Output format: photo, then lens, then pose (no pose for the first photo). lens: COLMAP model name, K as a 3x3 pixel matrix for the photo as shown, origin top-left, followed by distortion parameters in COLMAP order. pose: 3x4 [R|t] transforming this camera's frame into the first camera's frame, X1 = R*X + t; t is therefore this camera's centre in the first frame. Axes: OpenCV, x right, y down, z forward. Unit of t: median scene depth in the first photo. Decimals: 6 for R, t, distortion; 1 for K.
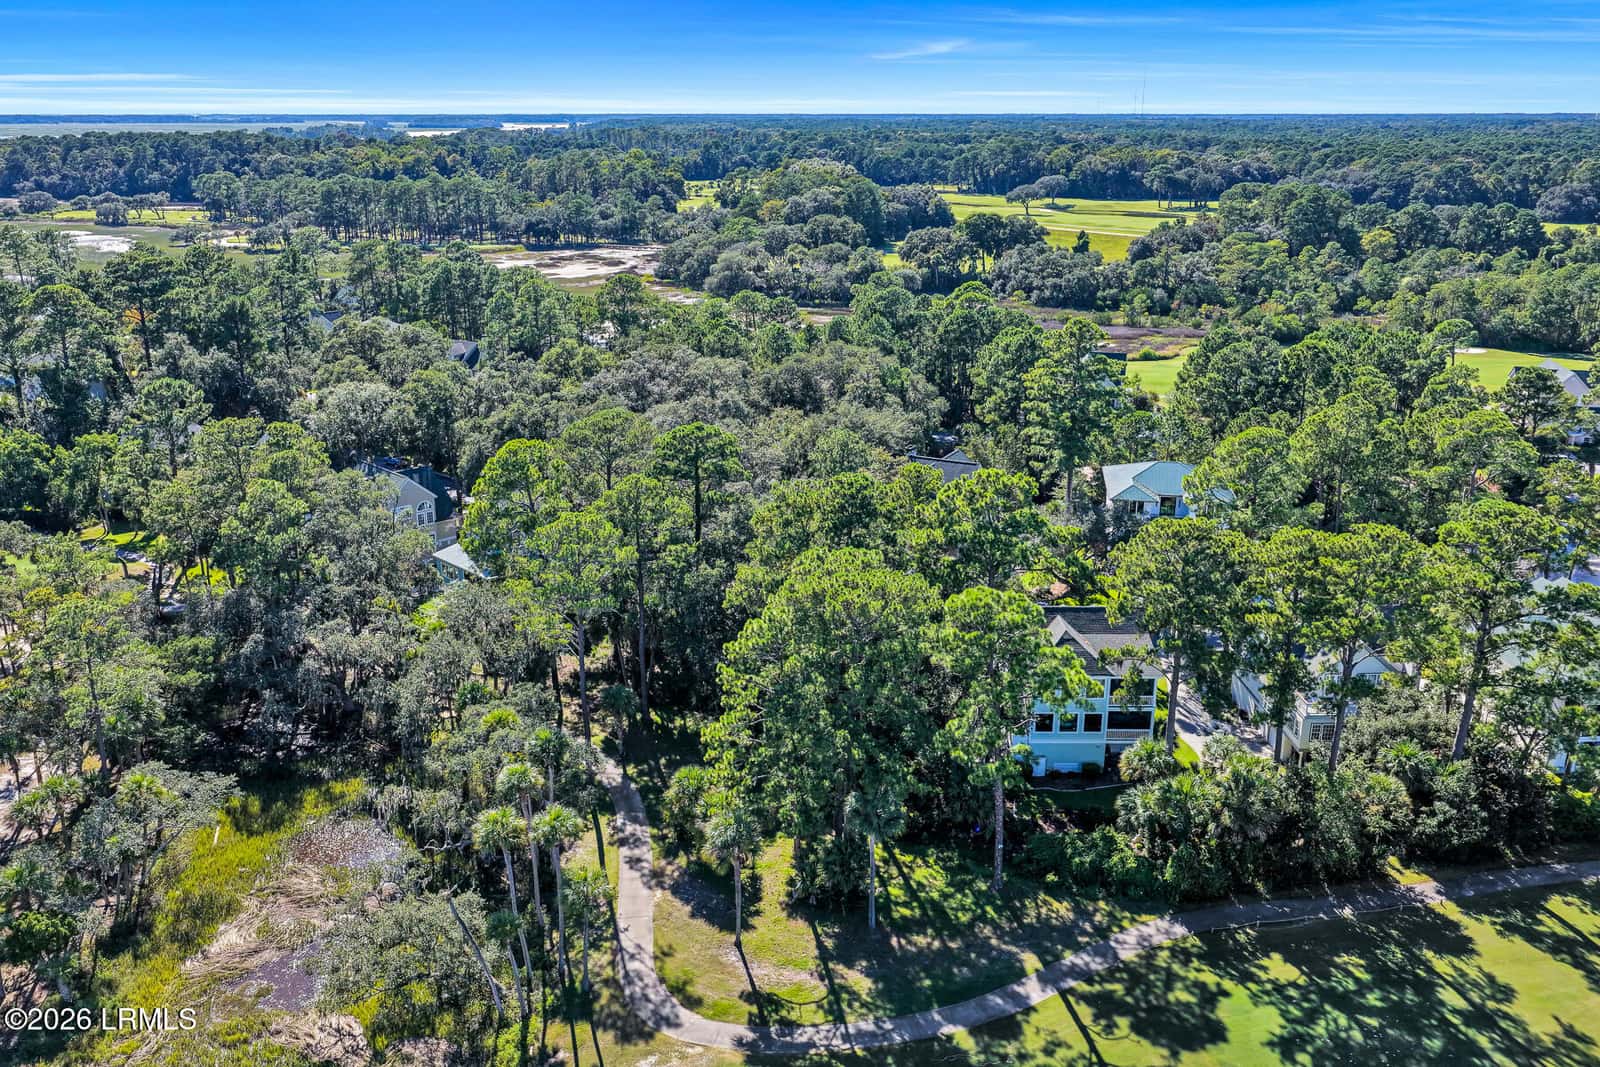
lens RADIAL K [[1337.4, 0, 800.0], [0, 1337.4, 533.5], [0, 0, 1]] dist [-0.017342, 0.046581]
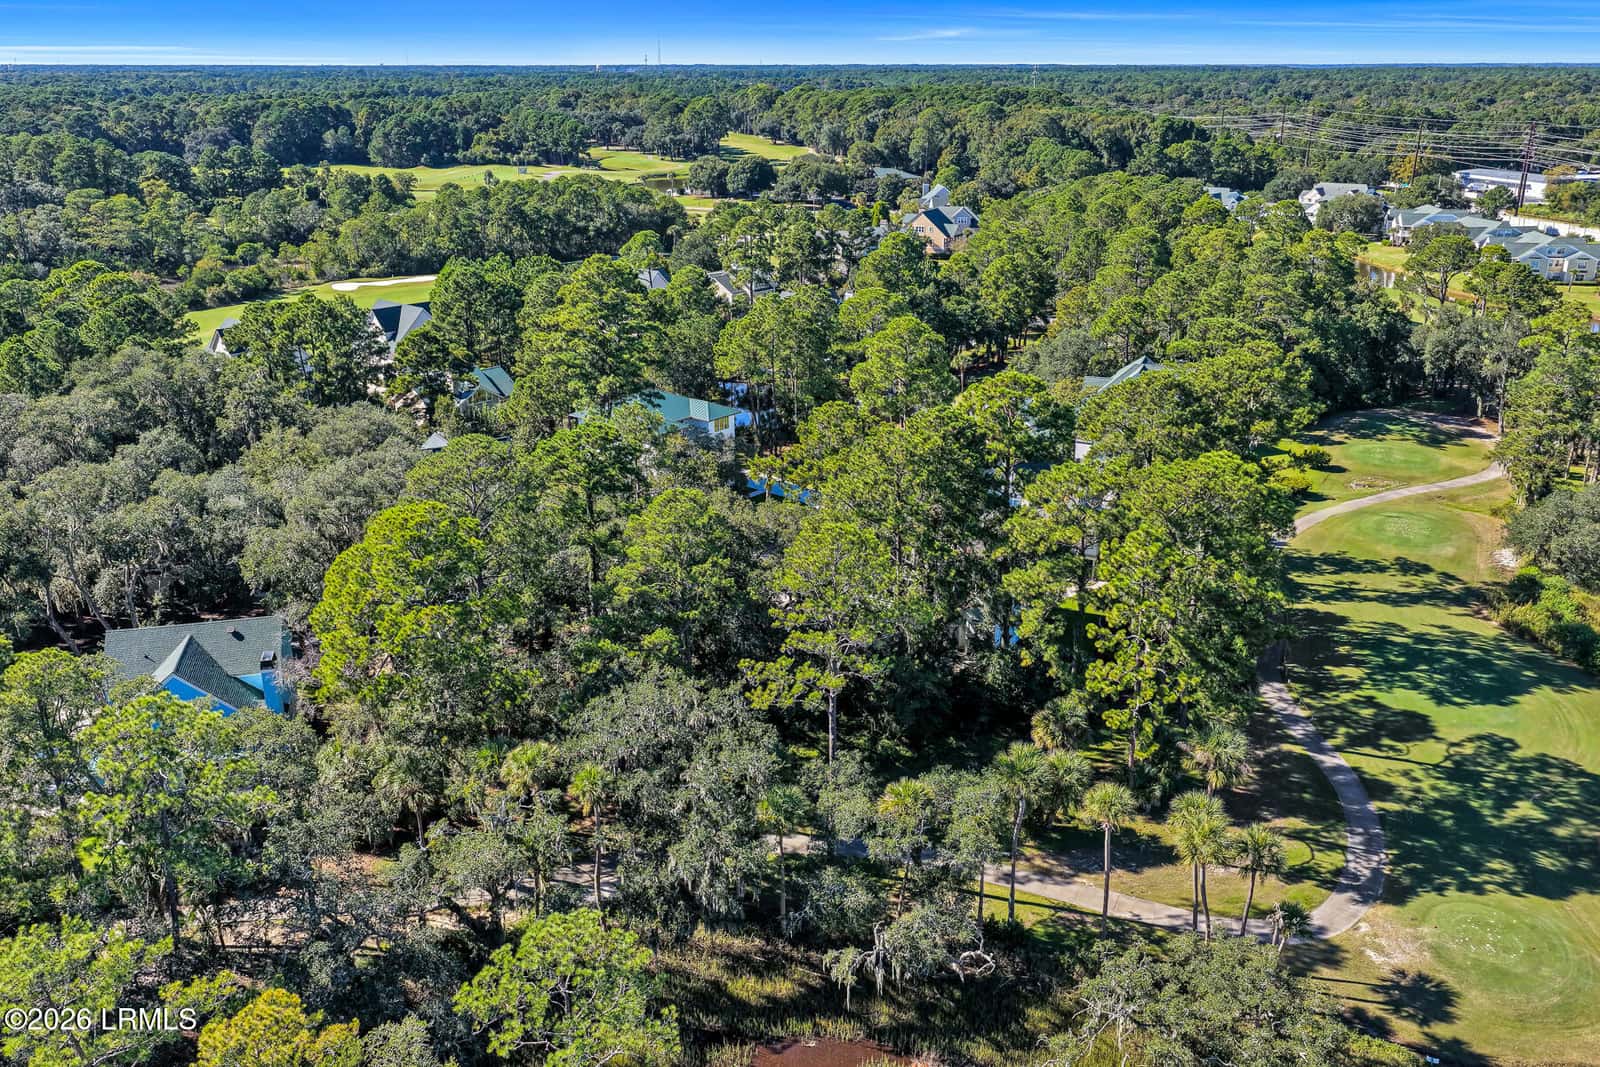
lens RADIAL K [[1350.3, 0, 798.0], [0, 1350.3, 536.2], [0, 0, 1]] dist [-0.017213, 0.044307]
pose [[0.504613, -0.287360, 0.814119, -0.934332], [0.261428, 0.949569, 0.173129, -0.172973], [-0.822813, 0.125470, 0.554289, 0.653742]]
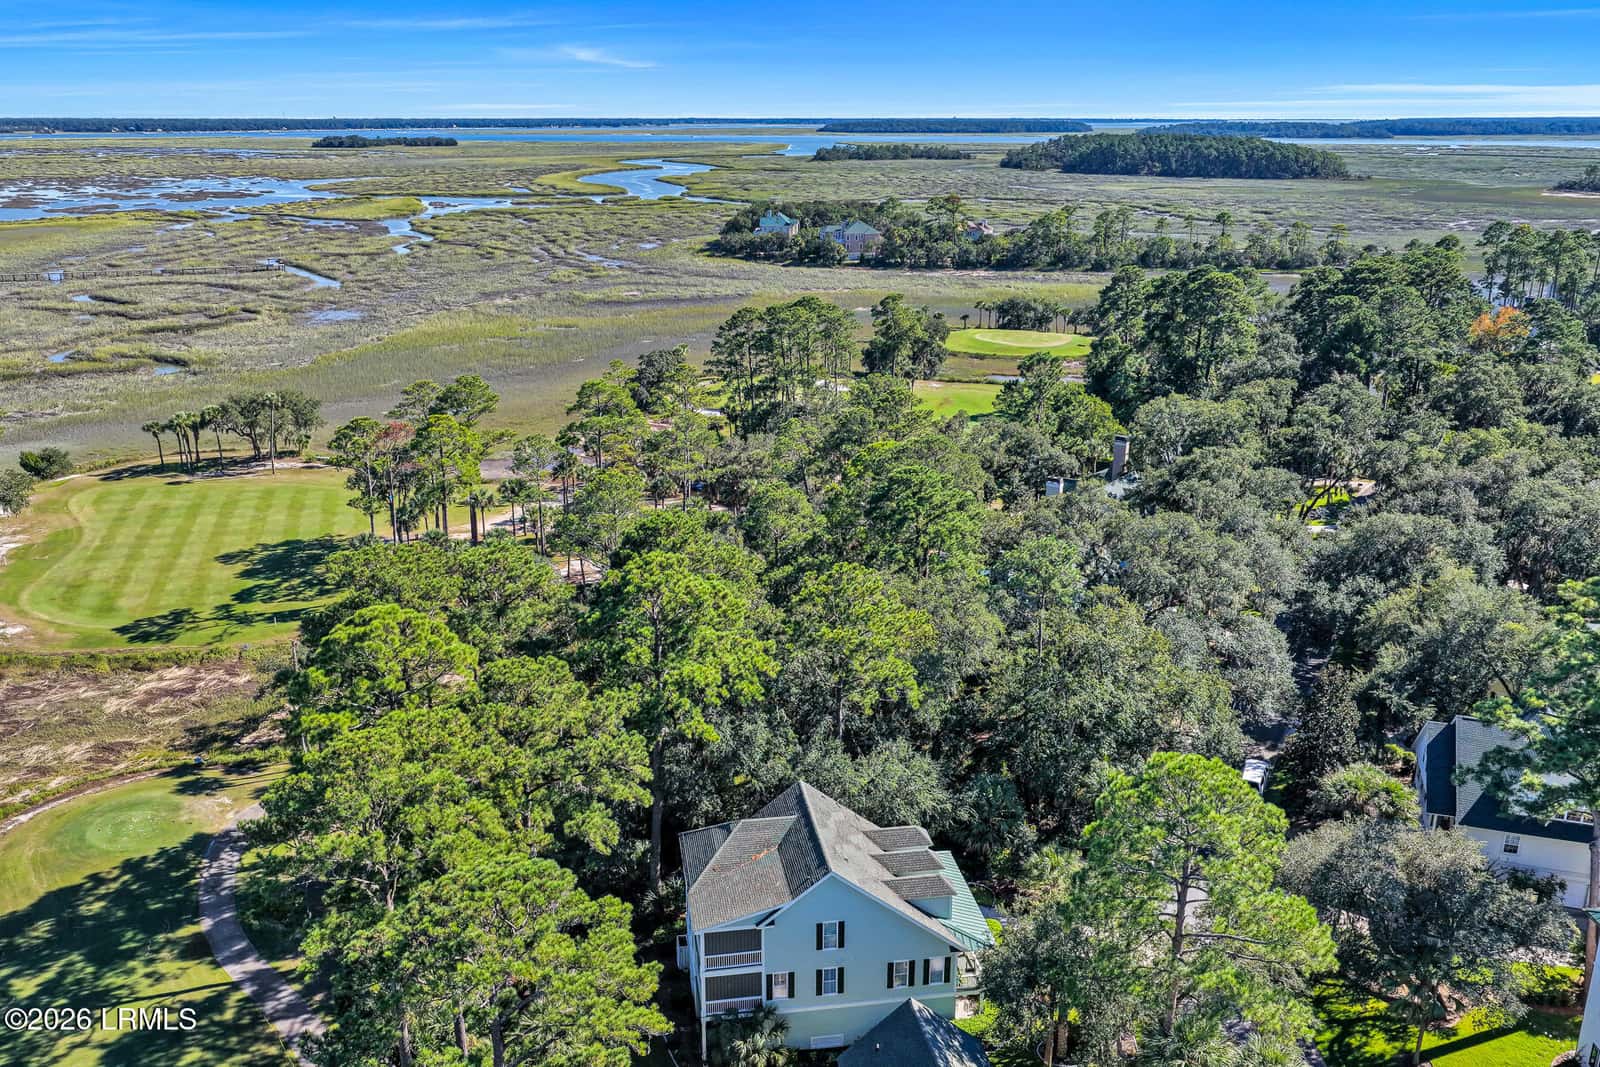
lens RADIAL K [[1350.3, 0, 798.0], [0, 1350.3, 536.2], [0, 0, 1]] dist [-0.017213, 0.044307]
pose [[0.160901, 0.293228, -0.942405, 1.050251], [-0.296909, 0.924997, 0.237119, -0.313100], [0.941252, 0.241656, 0.235895, 1.007372]]
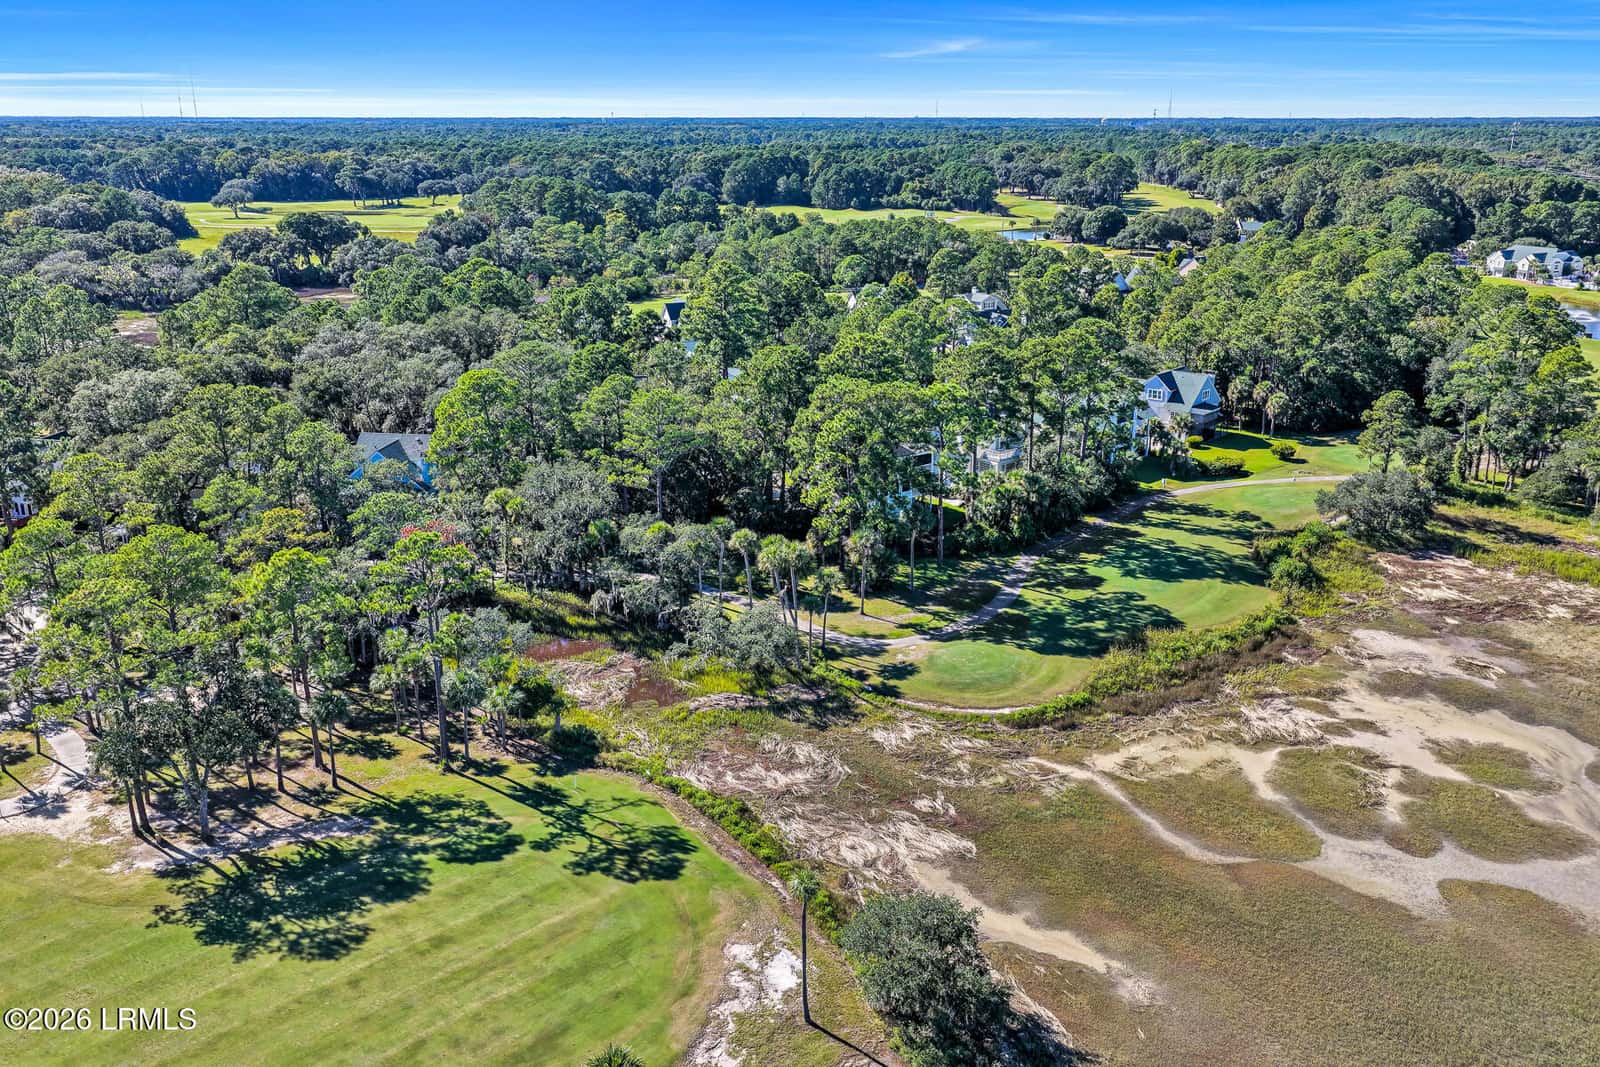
lens RADIAL K [[1337.4, 0, 800.0], [0, 1337.4, 533.5], [0, 0, 1]] dist [-0.017342, 0.046581]
pose [[0.783428, -0.186219, 0.592928, -1.069858], [0.187421, 0.980428, 0.060284, 0.091523], [-0.592549, 0.063899, 0.802996, -0.301868]]
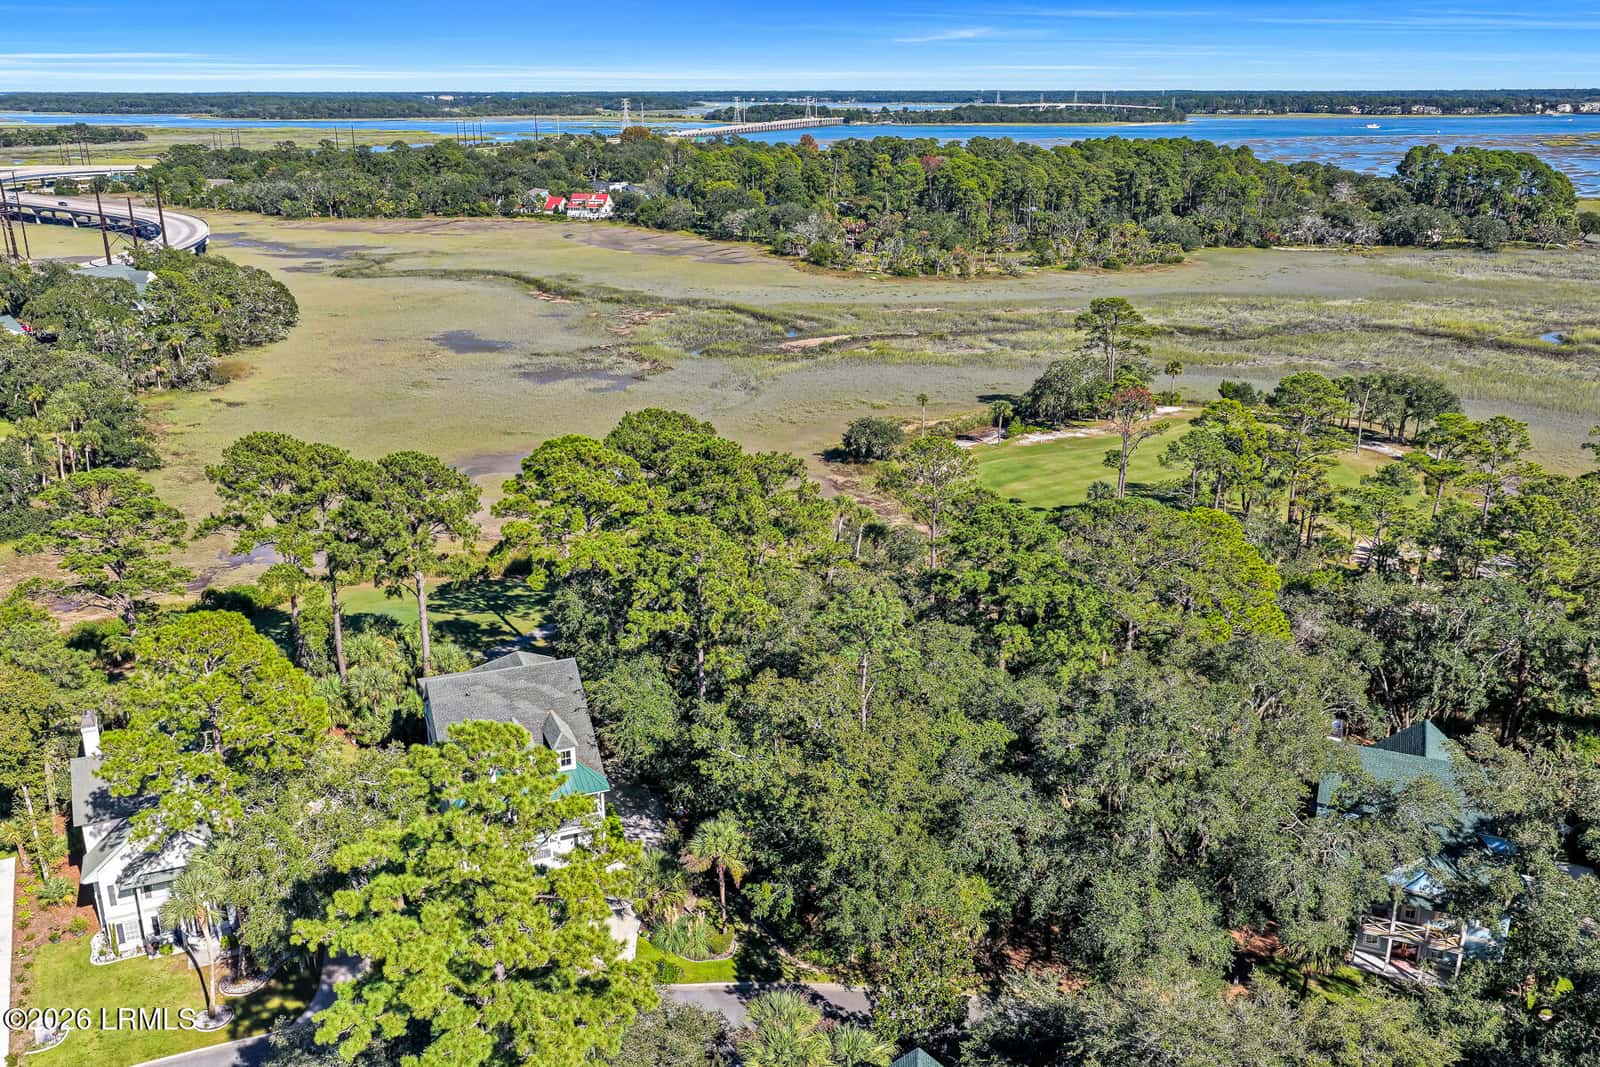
lens RADIAL K [[1350.3, 0, 798.0], [0, 1350.3, 536.2], [0, 0, 1]] dist [-0.017213, 0.044307]
pose [[-0.926187, 0.120281, -0.357365, 0.426192], [-0.111740, 0.817633, 0.564792, -0.677766], [0.360127, 0.563035, -0.743841, 2.131347]]
